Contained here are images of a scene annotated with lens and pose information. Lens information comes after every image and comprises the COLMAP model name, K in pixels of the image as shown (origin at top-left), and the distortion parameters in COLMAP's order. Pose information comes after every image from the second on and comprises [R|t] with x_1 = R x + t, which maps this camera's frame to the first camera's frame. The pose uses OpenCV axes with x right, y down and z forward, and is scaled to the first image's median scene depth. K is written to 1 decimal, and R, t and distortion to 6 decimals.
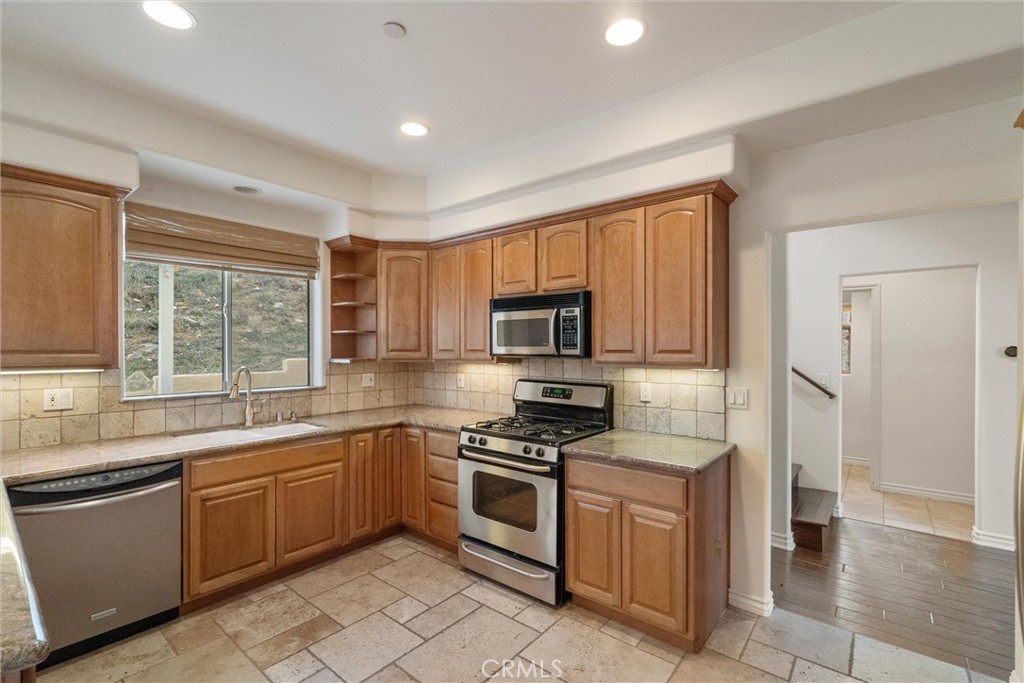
lens RADIAL K [[453.0, 0, 514.2], [0, 453.0, 349.2], [0, 0, 1]] dist [-0.005359, 0.001177]
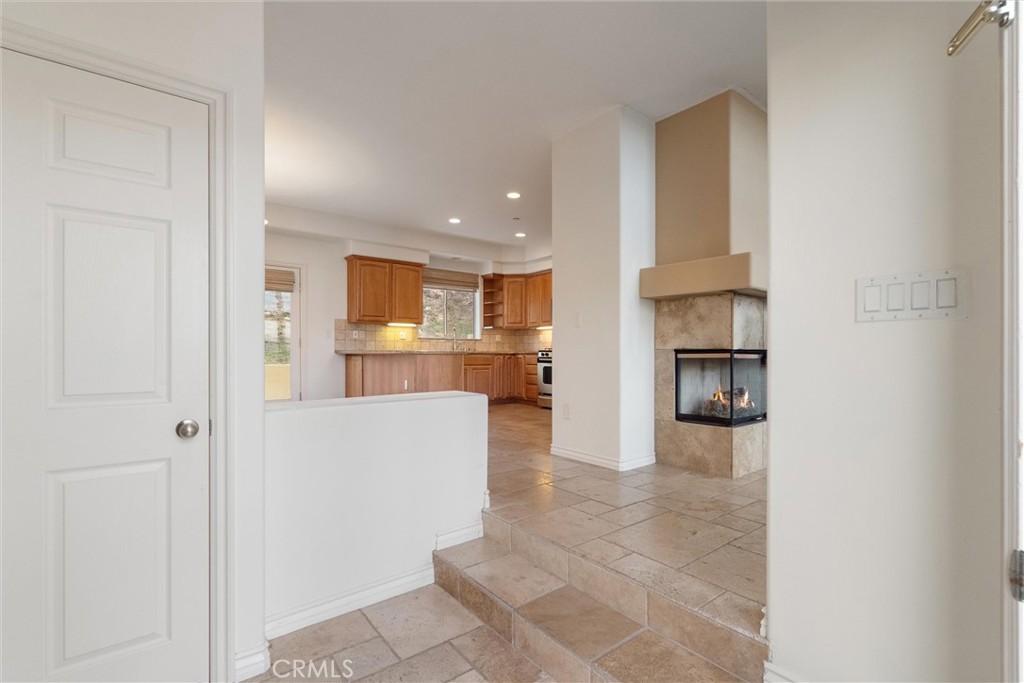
lens RADIAL K [[453.0, 0, 516.9], [0, 453.0, 346.0], [0, 0, 1]] dist [-0.005359, 0.001177]
pose [[0.978874, -0.002181, -0.204454, 0.248345], [-0.001577, 0.999833, -0.018218, 0.175680], [0.204460, 0.018155, 0.978707, -1.323388]]
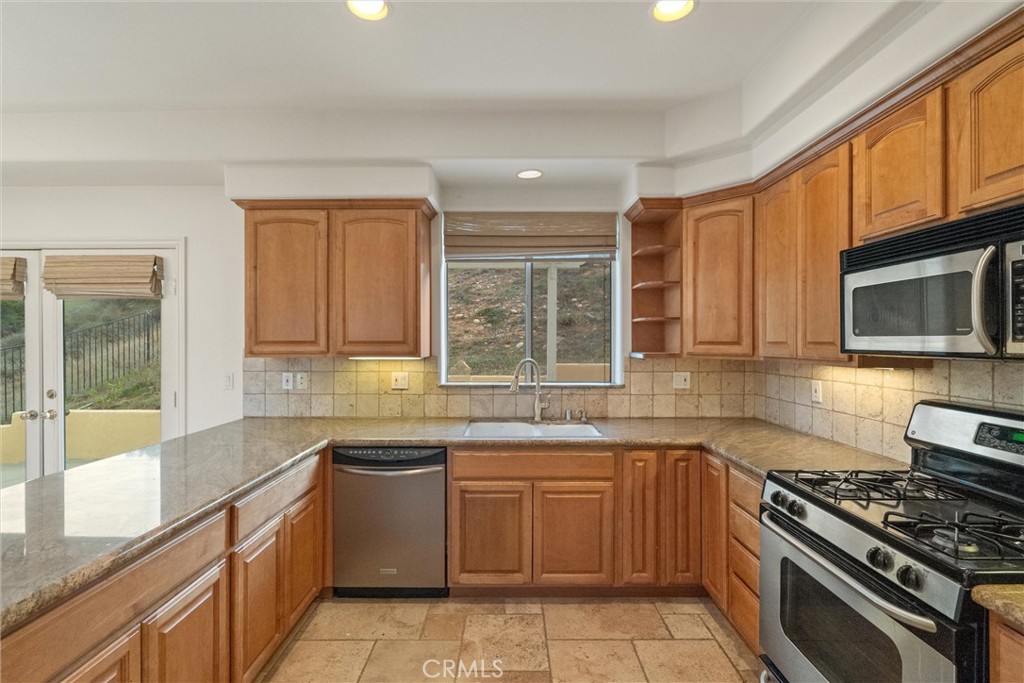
lens RADIAL K [[453.0, 0, 511.8], [0, 453.0, 341.4], [0, 0, 1]] dist [-0.005359, 0.001177]
pose [[0.633677, 0.001894, -0.773596, 0.117726], [-0.002492, 0.999997, 0.000407, 0.000879], [0.773594, 0.001670, 0.633679, 0.335200]]
